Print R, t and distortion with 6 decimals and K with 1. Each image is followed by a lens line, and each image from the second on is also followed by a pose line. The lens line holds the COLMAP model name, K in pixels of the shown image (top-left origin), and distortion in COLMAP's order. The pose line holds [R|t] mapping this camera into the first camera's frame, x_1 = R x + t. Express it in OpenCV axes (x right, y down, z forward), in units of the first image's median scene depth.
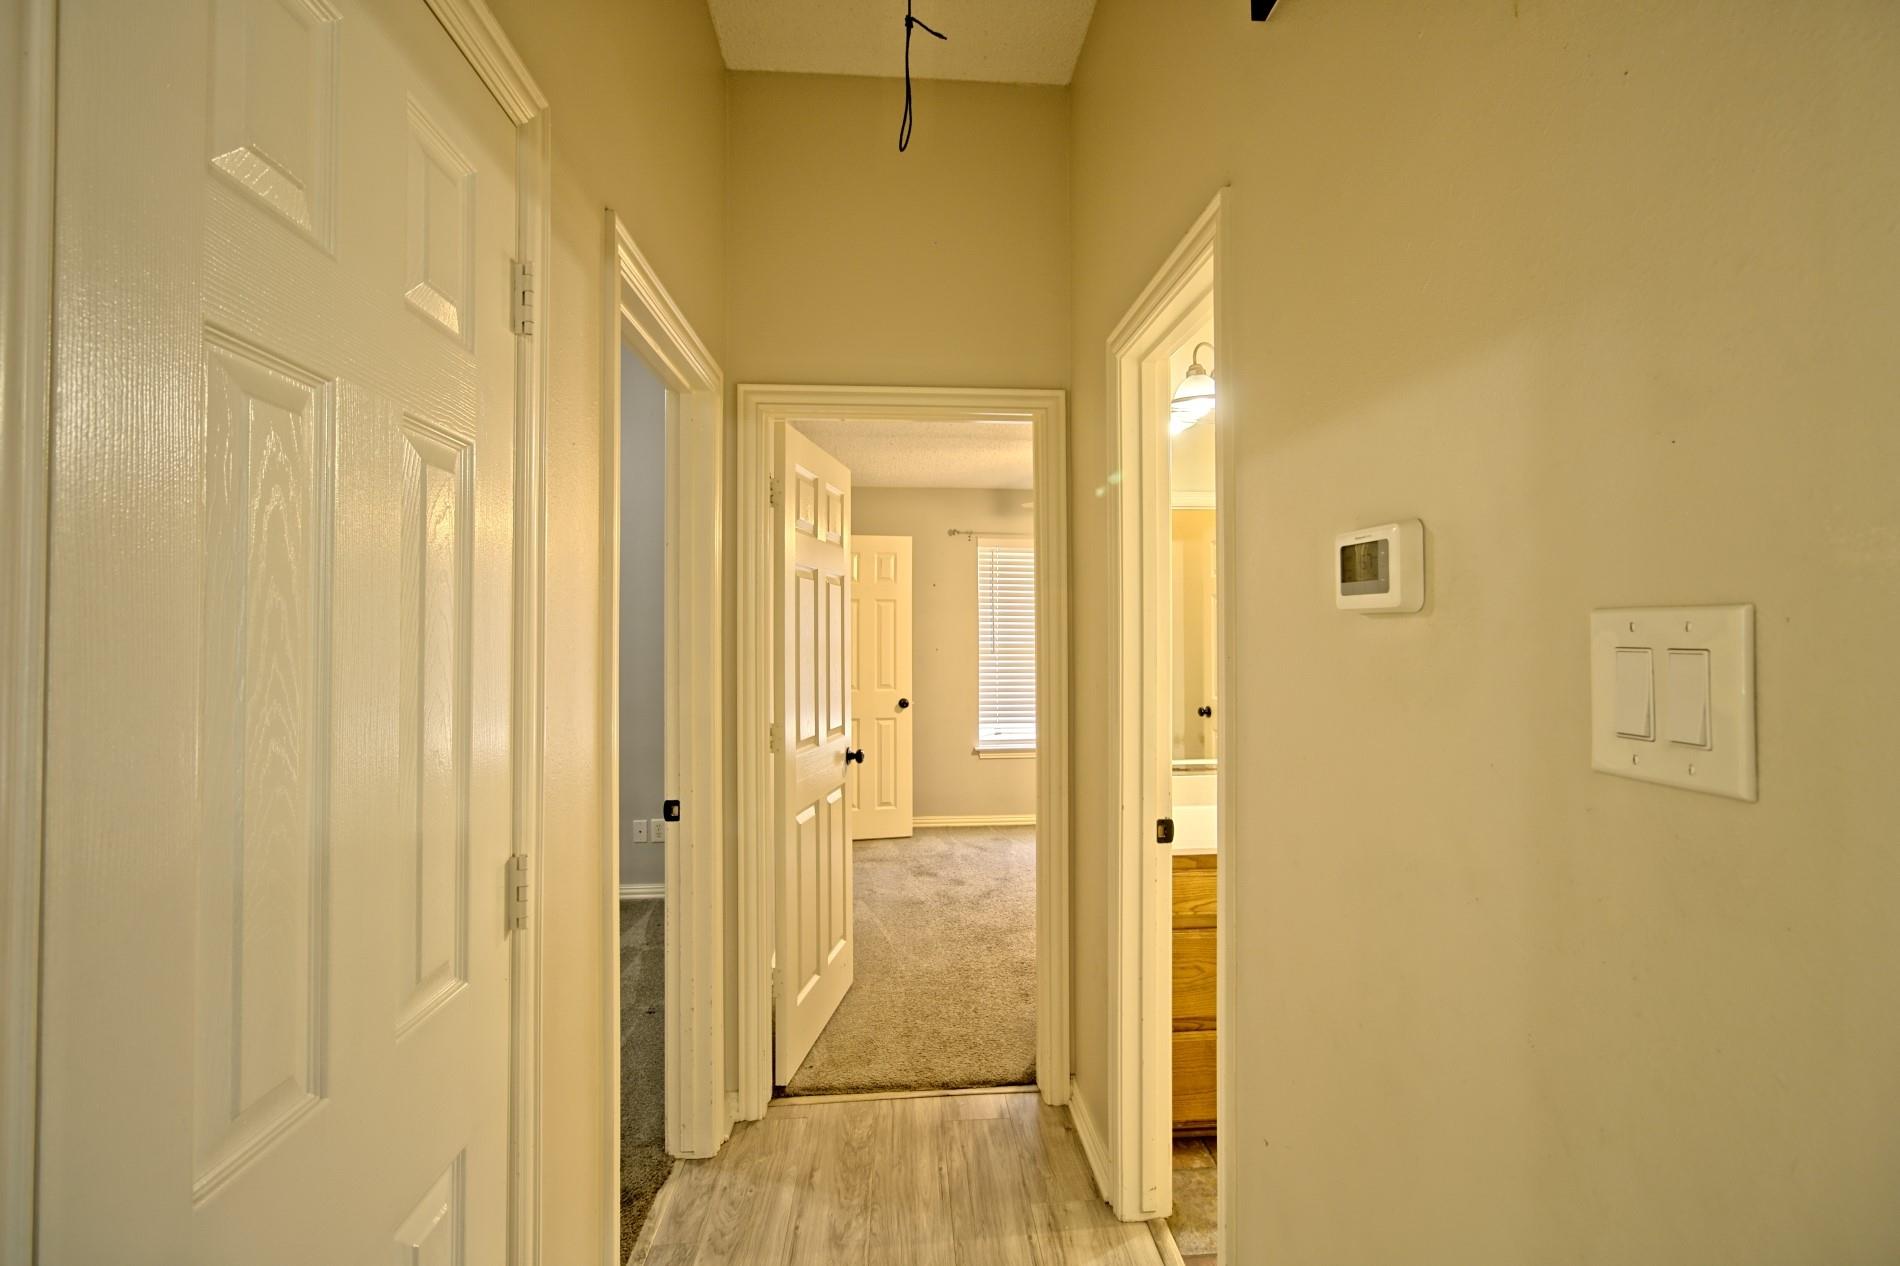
lens RADIAL K [[887.0, 0, 951.5], [0, 887.0, 627.5], [0, 0, 1]] dist [-0.003448, 0.000531]
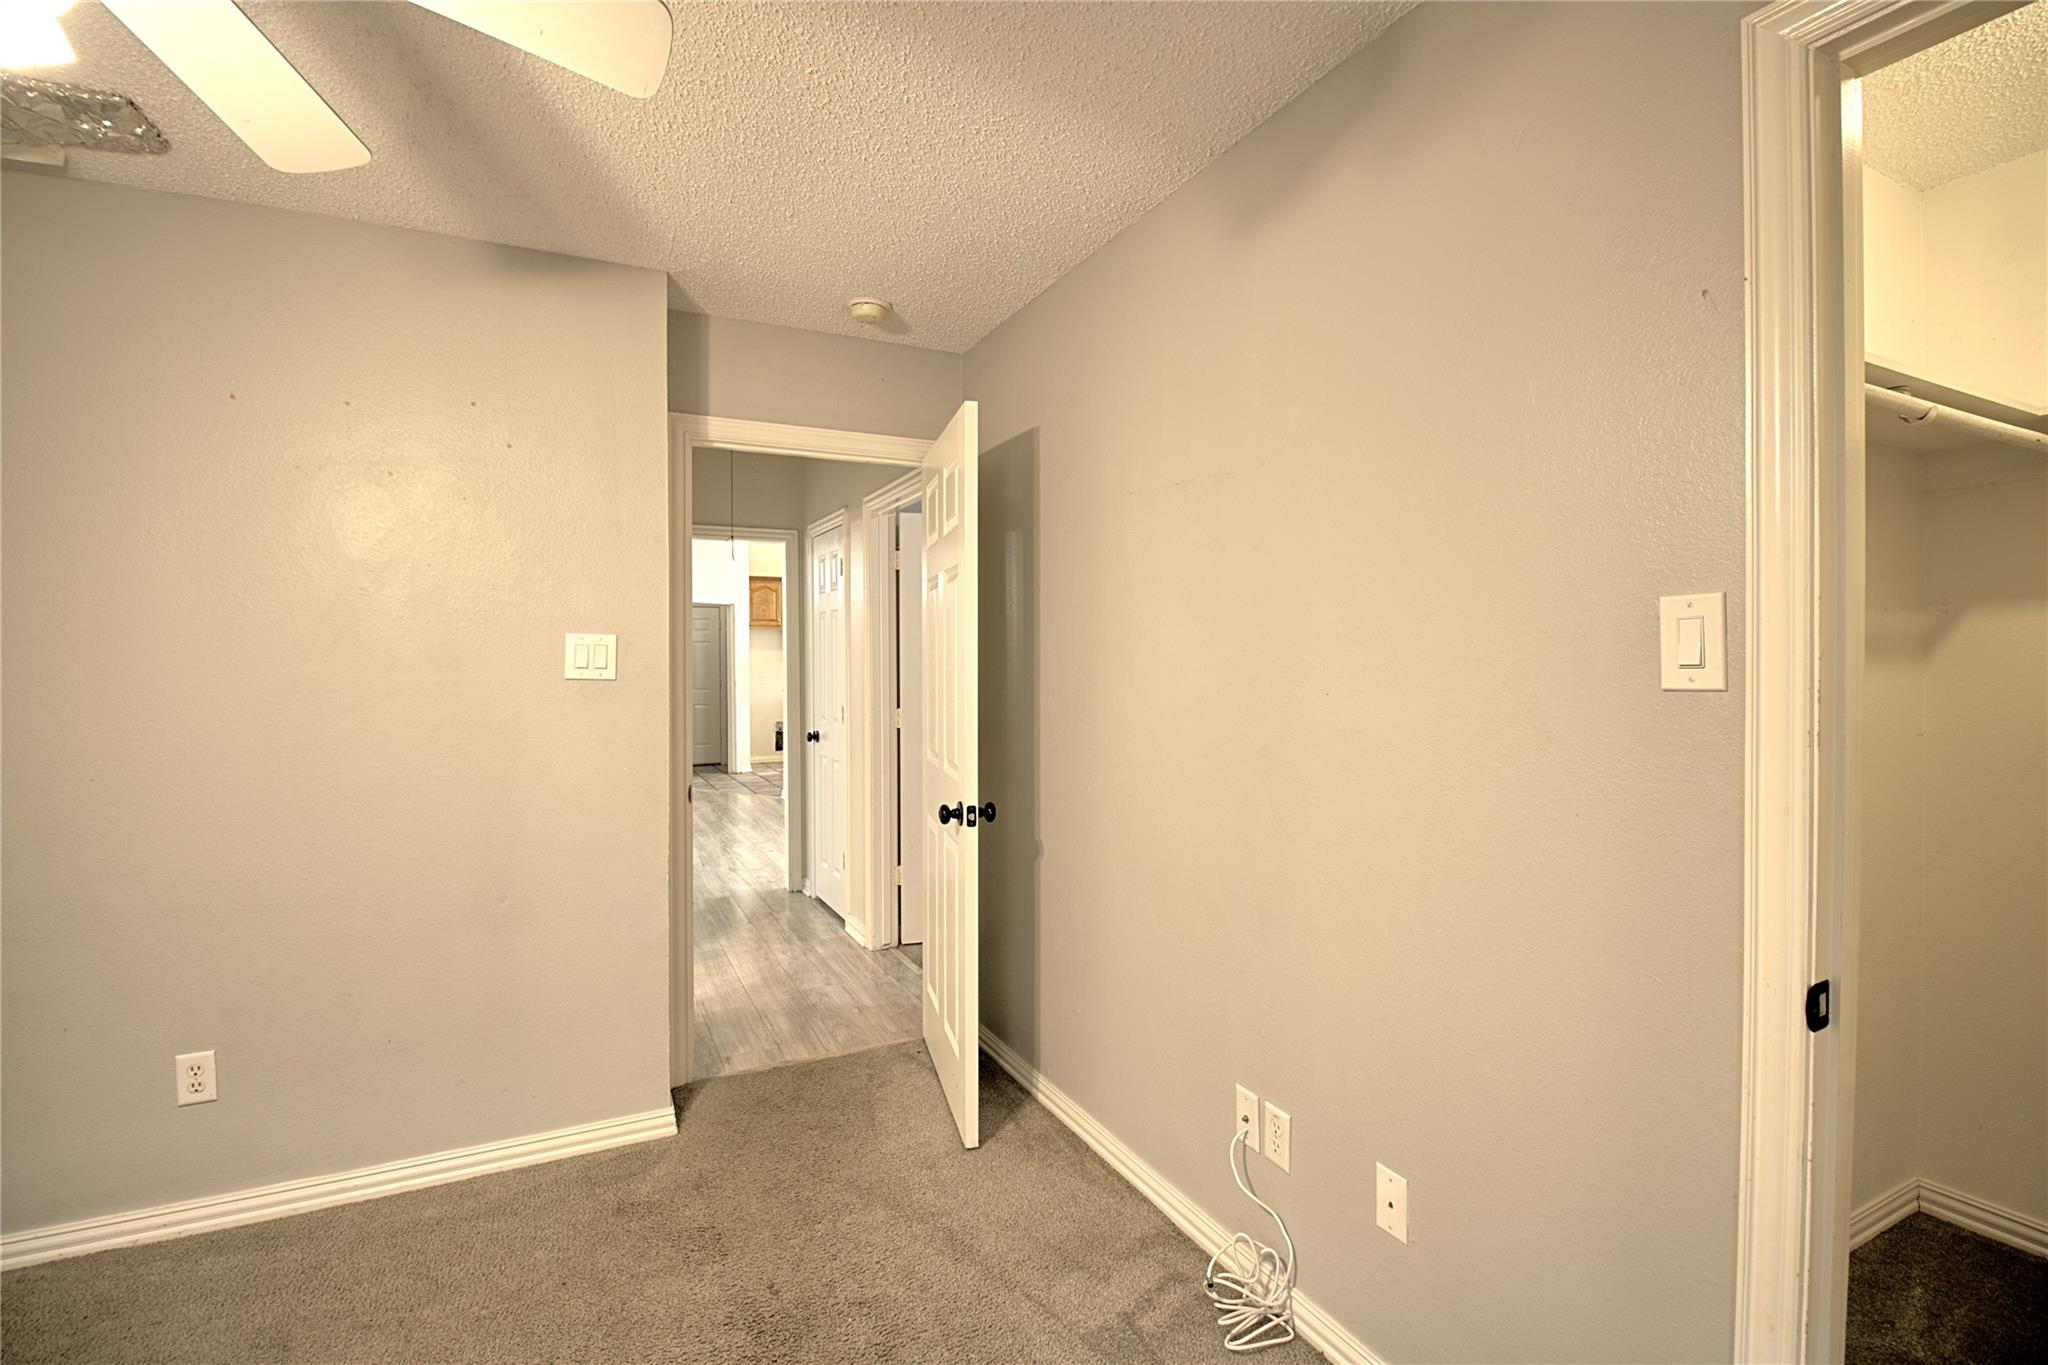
lens RADIAL K [[956.1, 0, 1029.0], [0, 956.1, 675.1], [0, 0, 1]] dist [-0.003448, 0.000531]
pose [[-0.925542, 0.006022, -0.378598, 0.188681], [0.004462, 0.999978, 0.004997, 0.056738], [0.378619, 0.002935, -0.925548, 2.694513]]
